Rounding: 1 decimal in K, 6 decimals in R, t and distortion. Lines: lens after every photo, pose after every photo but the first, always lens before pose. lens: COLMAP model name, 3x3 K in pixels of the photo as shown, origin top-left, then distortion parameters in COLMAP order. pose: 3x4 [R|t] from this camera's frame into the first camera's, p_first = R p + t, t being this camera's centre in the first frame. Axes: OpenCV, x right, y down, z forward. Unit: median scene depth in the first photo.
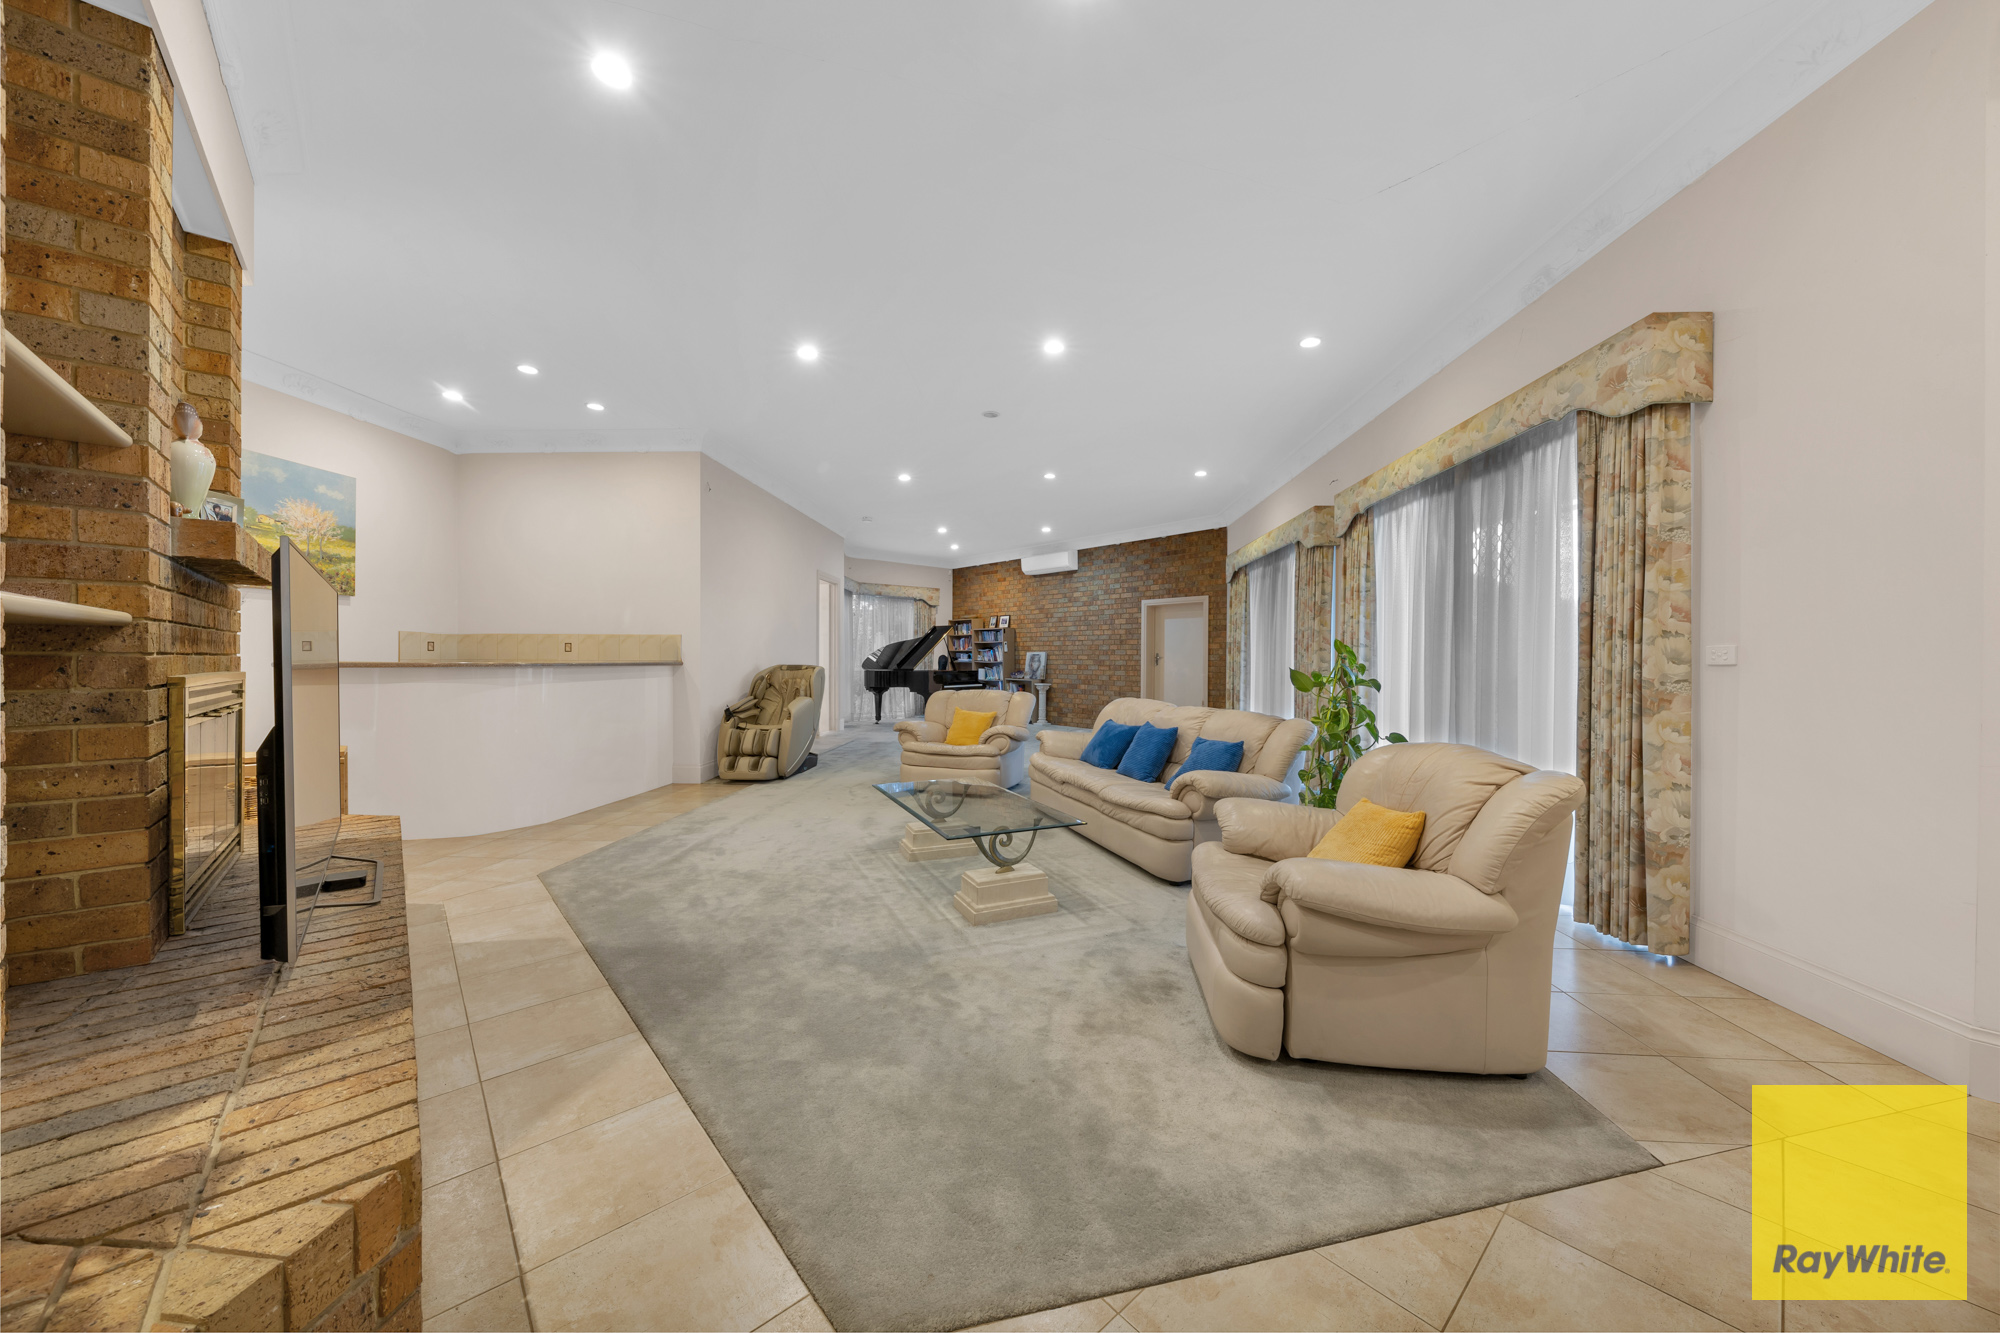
lens RADIAL K [[694.8, 0, 1003.1], [0, 694.8, 661.7], [0, 0, 1]] dist [0.009680, -0.000042]
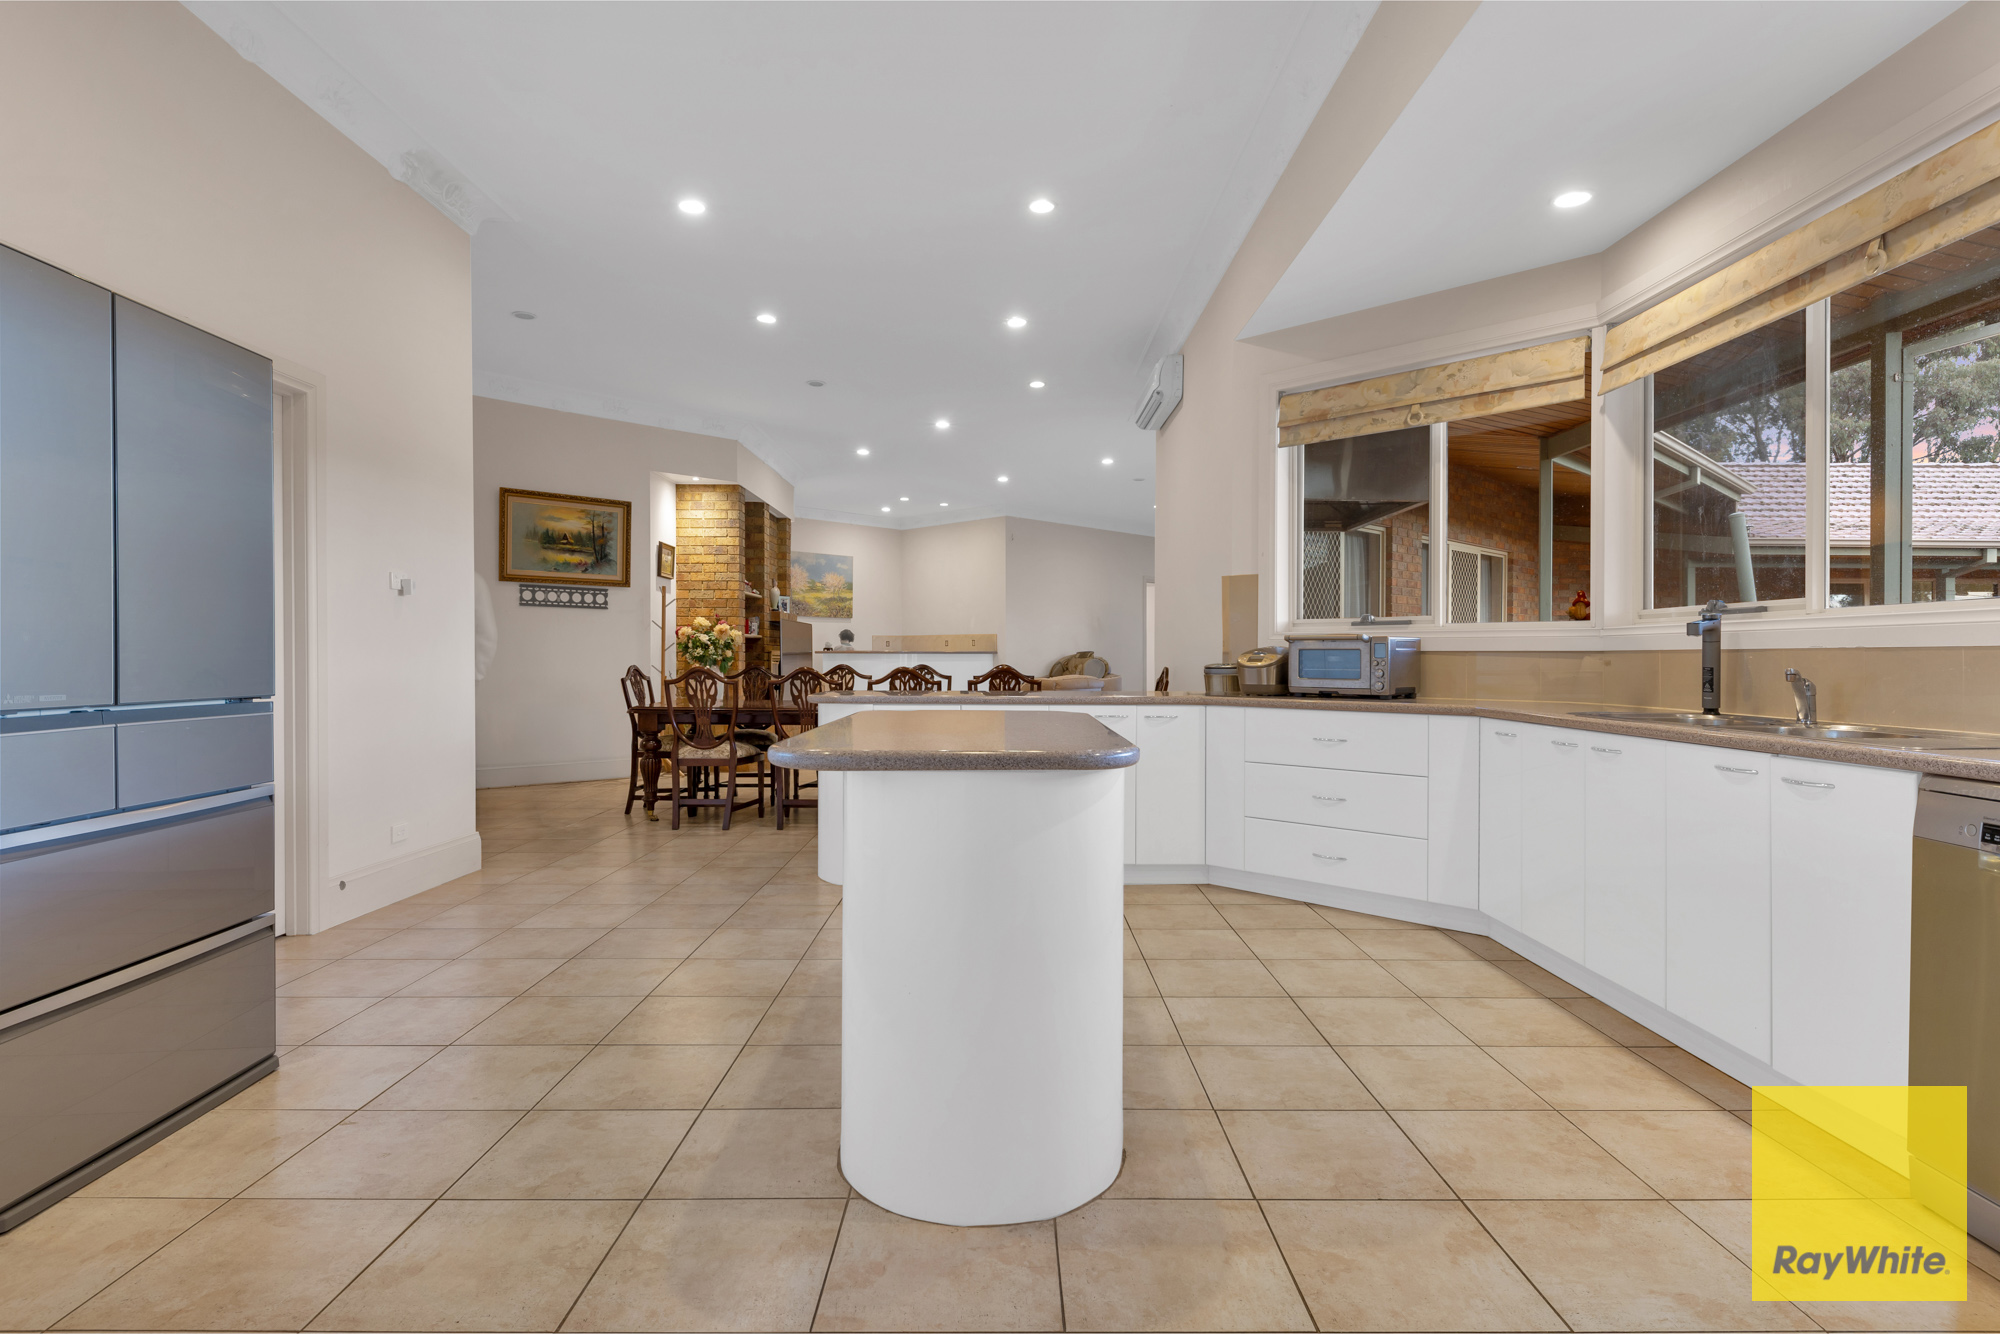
lens RADIAL K [[1033.8, 0, 1003.4], [0, 1033.8, 662.4], [0, 0, 1]] dist [0.031741, -0.030045]
pose [[0.754742, -0.001875, -0.656019, 0.649512], [0.000730, 0.999998, -0.002018, 0.017862], [0.656021, 0.001044, 0.754742, -0.452475]]
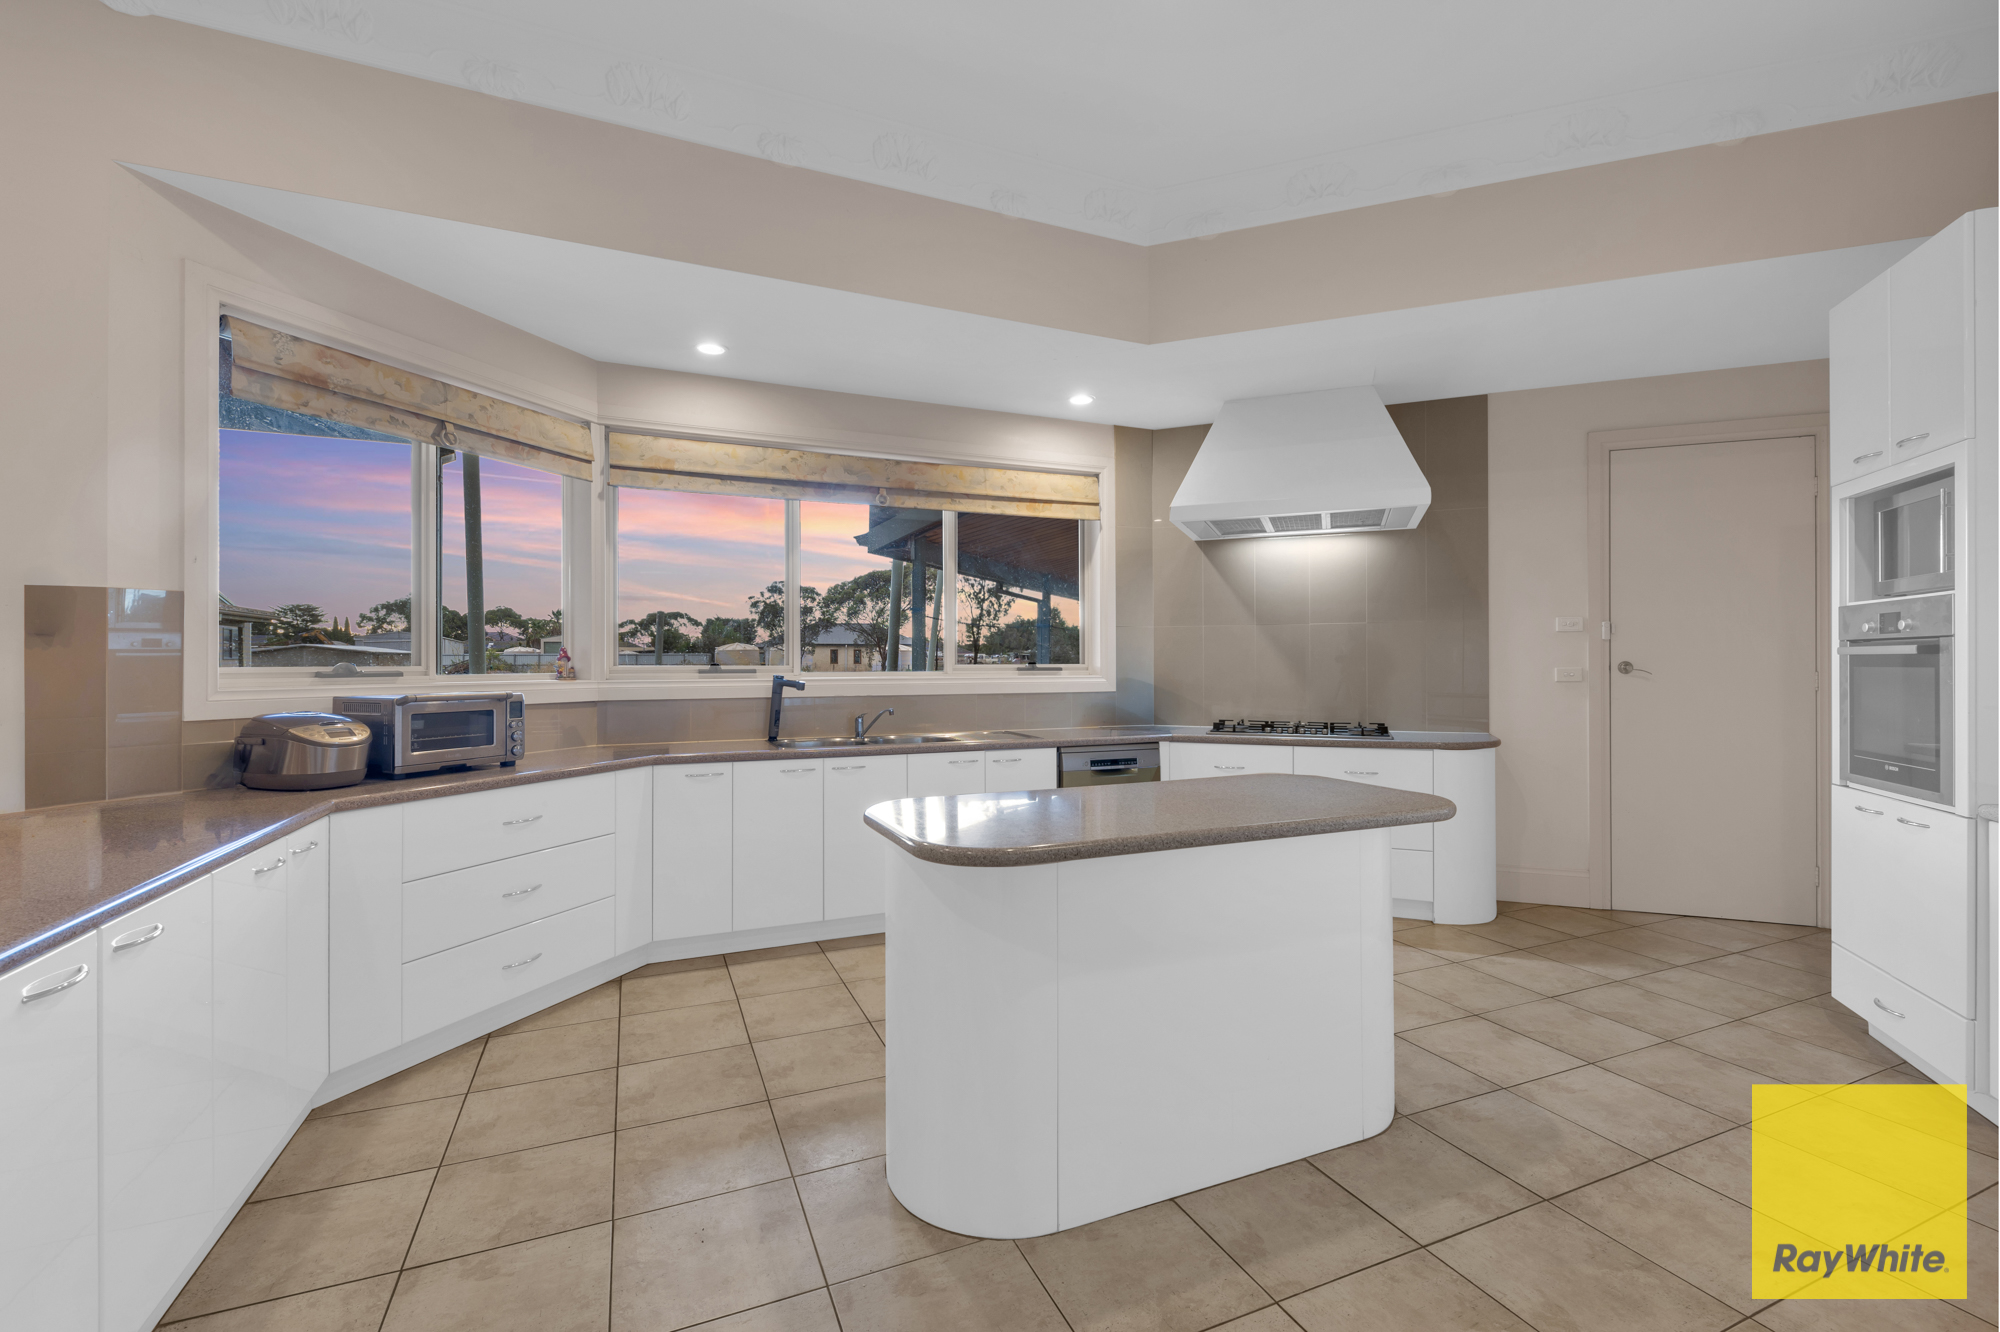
lens RADIAL K [[850.1, 0, 1006.3], [0, 850.1, 660.1], [0, 0, 1]] dist [0.013992, -0.008841]
pose [[0.301092, -0.004923, 0.953582, 0.270986], [0.007925, 0.999965, 0.002660, -0.003671], [-0.953562, 0.006756, 0.301121, -0.300194]]
